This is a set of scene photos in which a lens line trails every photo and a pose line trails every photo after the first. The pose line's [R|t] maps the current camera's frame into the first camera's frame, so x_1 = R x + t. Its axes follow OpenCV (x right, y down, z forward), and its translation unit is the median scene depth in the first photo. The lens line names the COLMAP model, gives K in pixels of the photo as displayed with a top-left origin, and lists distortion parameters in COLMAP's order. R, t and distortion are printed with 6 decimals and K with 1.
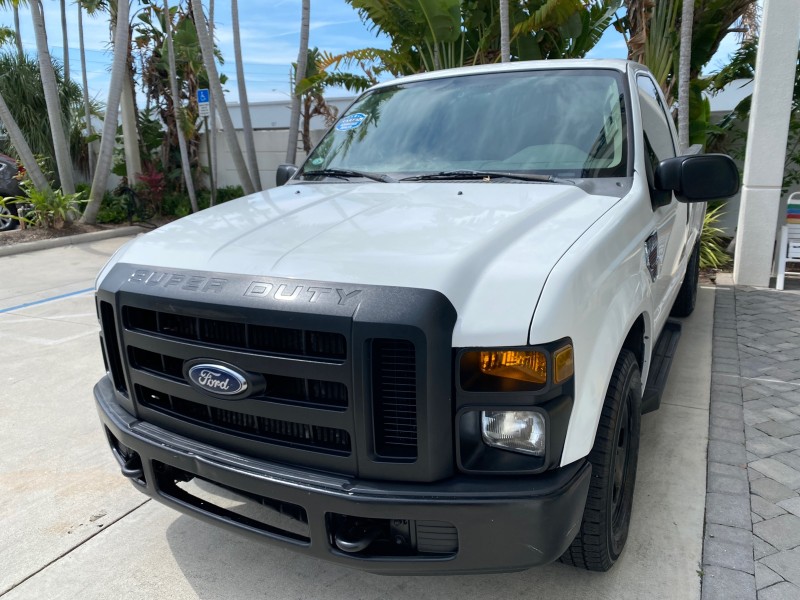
lens RADIAL K [[616.7, 0, 398.4], [0, 616.7, 296.4], [0, 0, 1]] dist [0.023125, -0.026253]
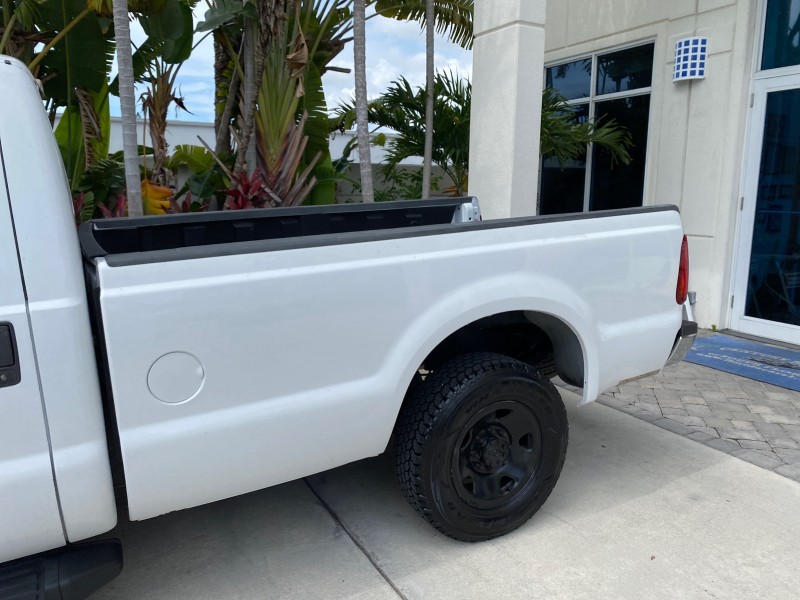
lens RADIAL K [[616.7, 0, 398.6], [0, 616.7, 296.5], [0, 0, 1]] dist [0.023125, -0.026253]
pose [[0.560752, -0.122639, 0.818851, -0.253896], [0.179838, 0.983400, 0.024130, -0.152942], [-0.808218, 0.133730, 0.573498, 0.632322]]
